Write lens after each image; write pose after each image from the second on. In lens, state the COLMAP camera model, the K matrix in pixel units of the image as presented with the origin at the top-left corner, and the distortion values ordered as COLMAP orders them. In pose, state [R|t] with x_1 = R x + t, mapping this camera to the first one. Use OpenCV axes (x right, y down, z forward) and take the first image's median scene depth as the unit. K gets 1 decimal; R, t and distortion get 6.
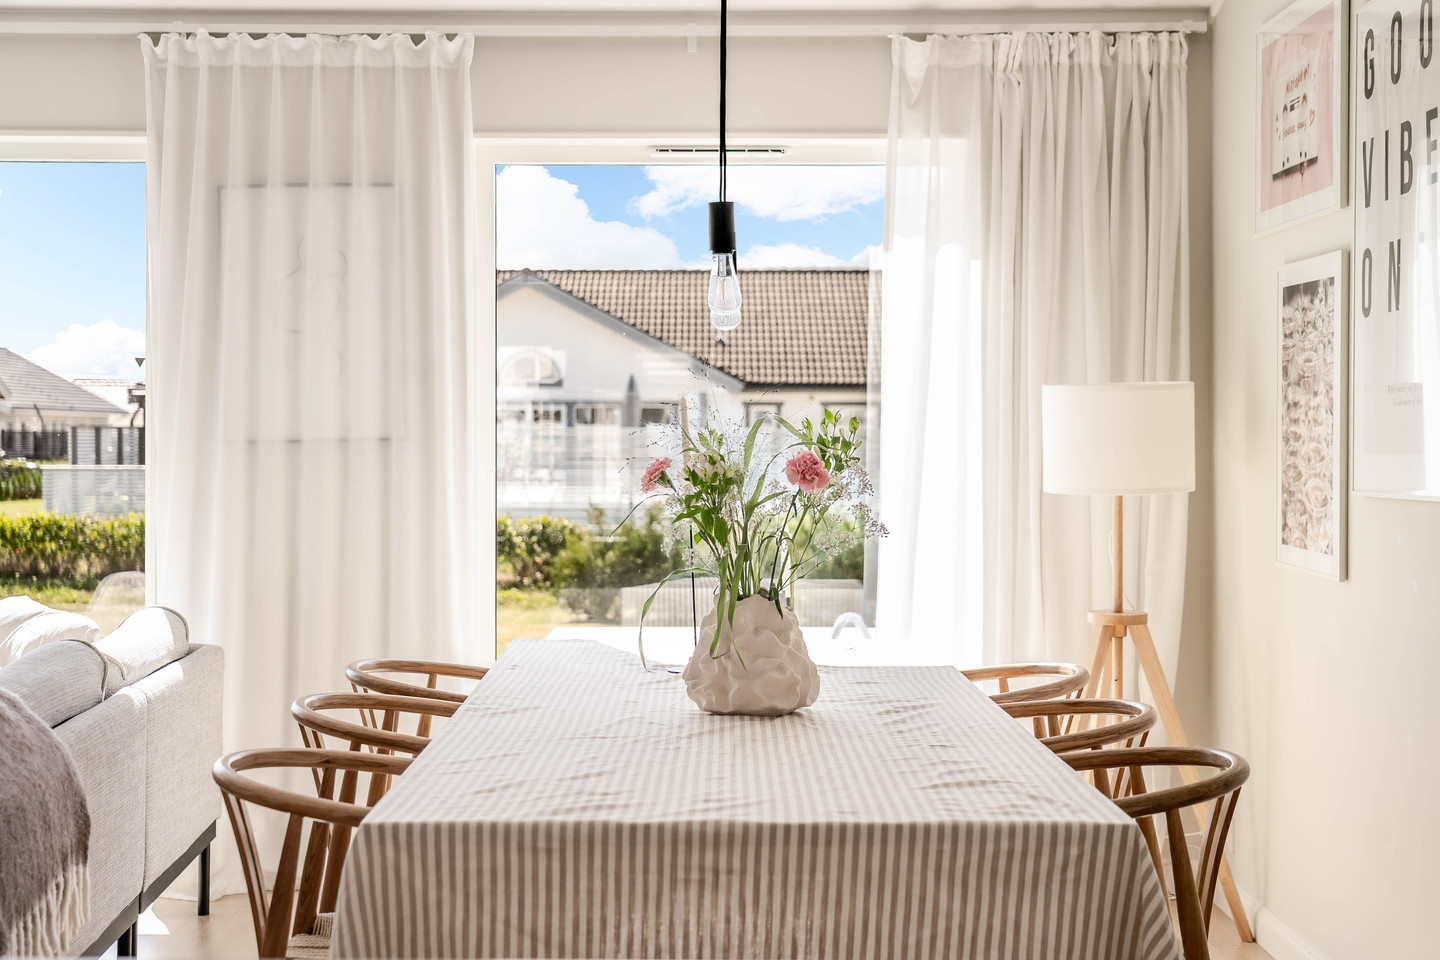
lens RADIAL K [[2133.0, 0, 720.0], [0, 2133.0, 480.0], [0, 0, 1]] dist [0.005318, -0.015860]
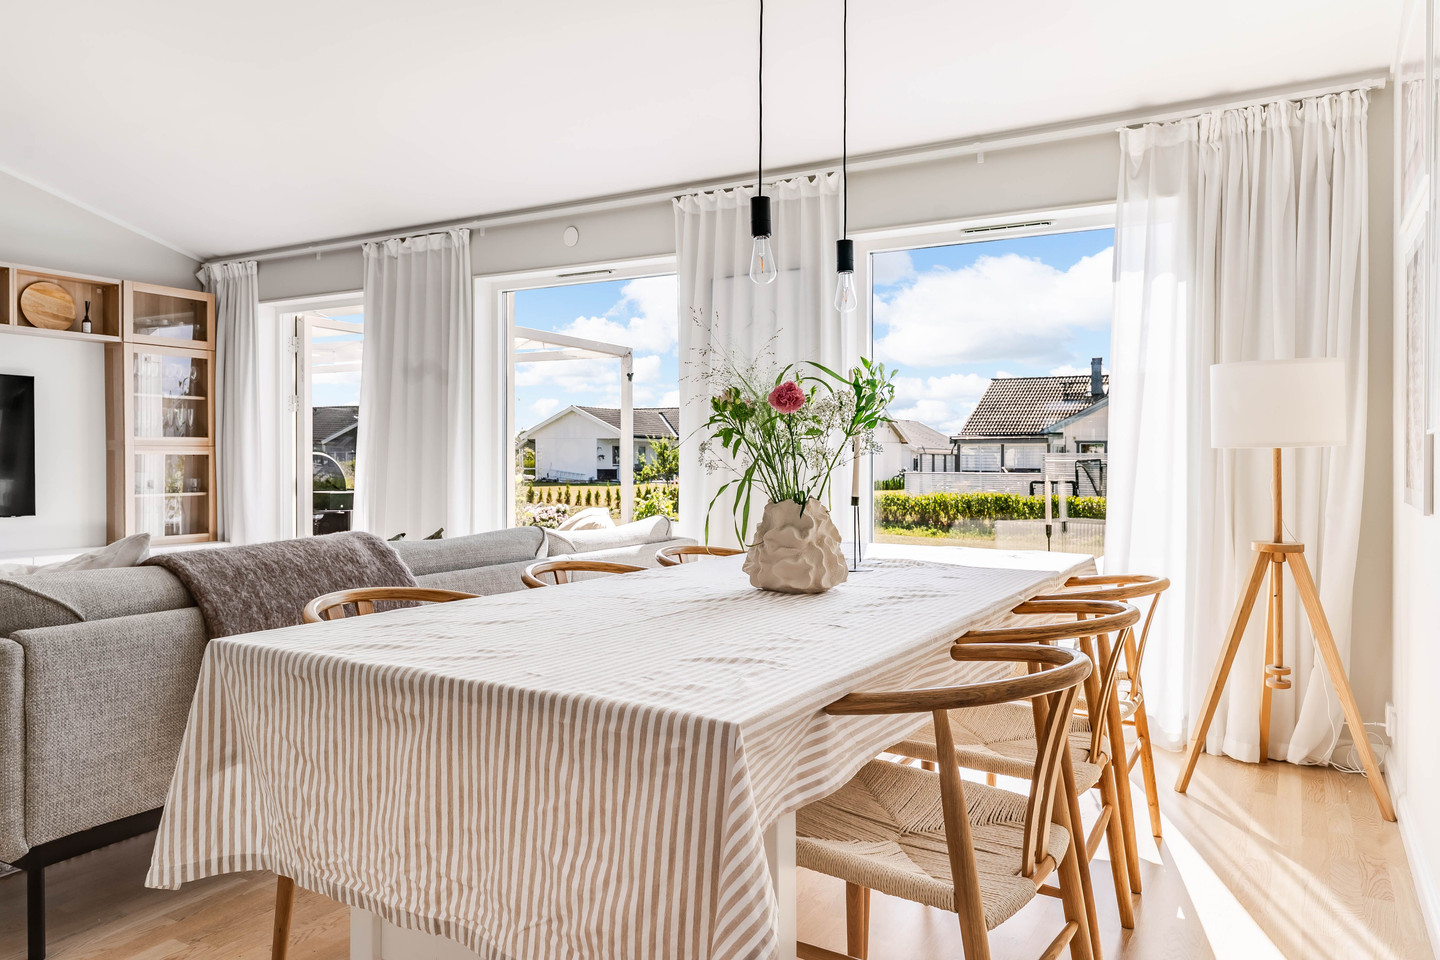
lens RADIAL K [[989.2, 0, 720.0], [0, 989.2, 480.0], [0, 0, 1]] dist [-0.005020, -0.005546]
pose [[0.860493, 0.012381, -0.509311, 0.189187], [-0.014585, 0.999894, -0.000334, 0.028133], [0.509253, 0.007716, 0.860582, 0.303254]]
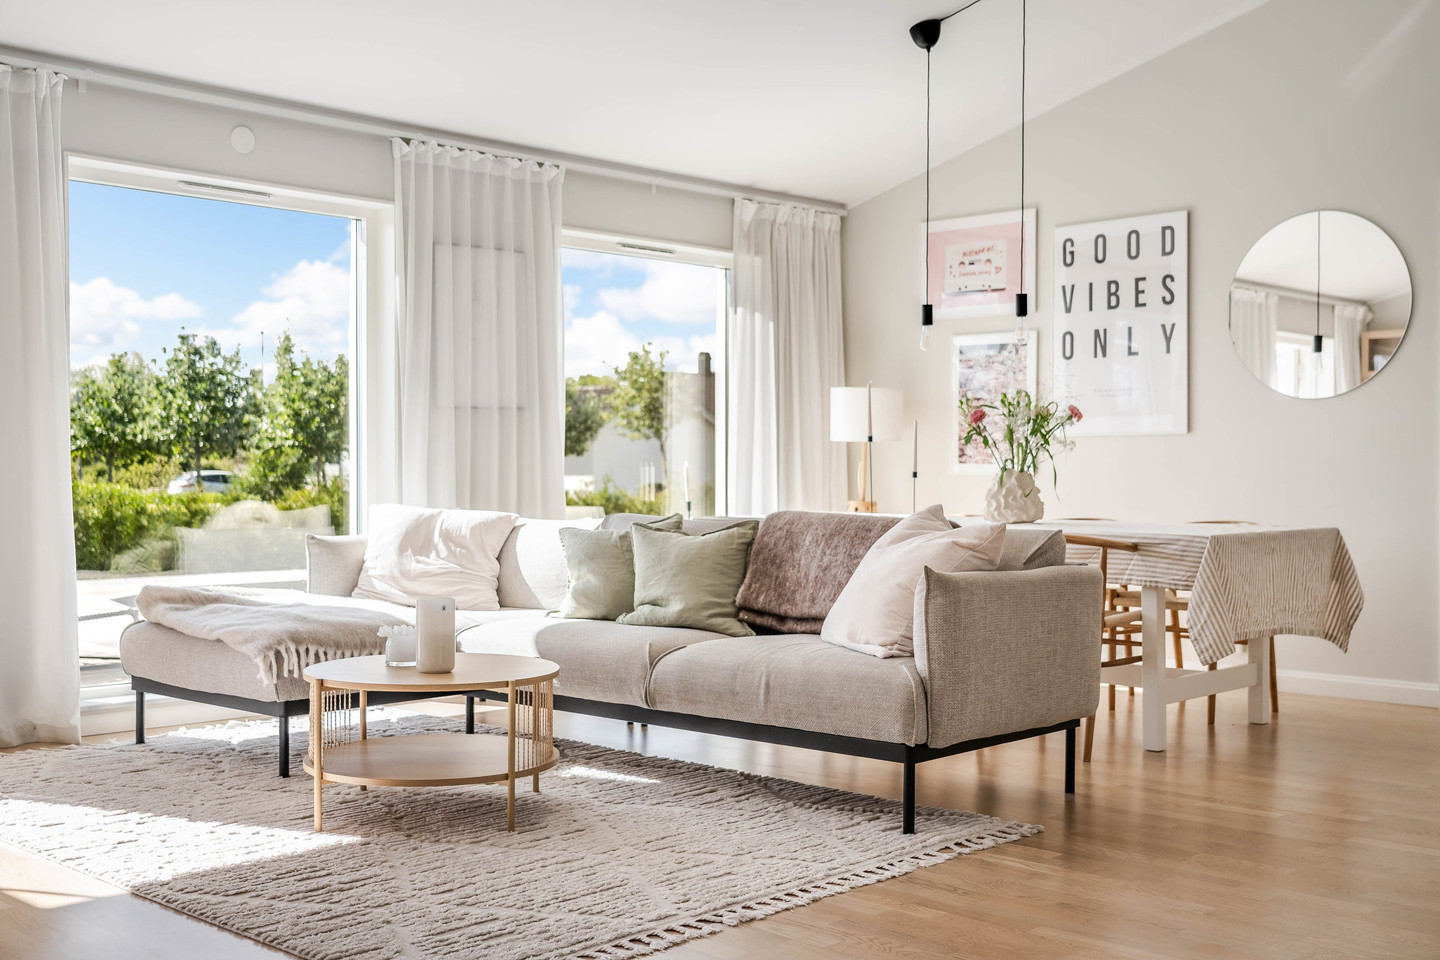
lens RADIAL K [[1588.7, 0, 720.0], [0, 1588.7, 480.0], [0, 0, 1]] dist [0.025578, 0.012630]
pose [[0.706319, -0.004265, 0.707881, -0.910825], [0.011124, 0.999925, -0.005076, 0.043605], [-0.707807, 0.011460, 0.706313, 0.036617]]
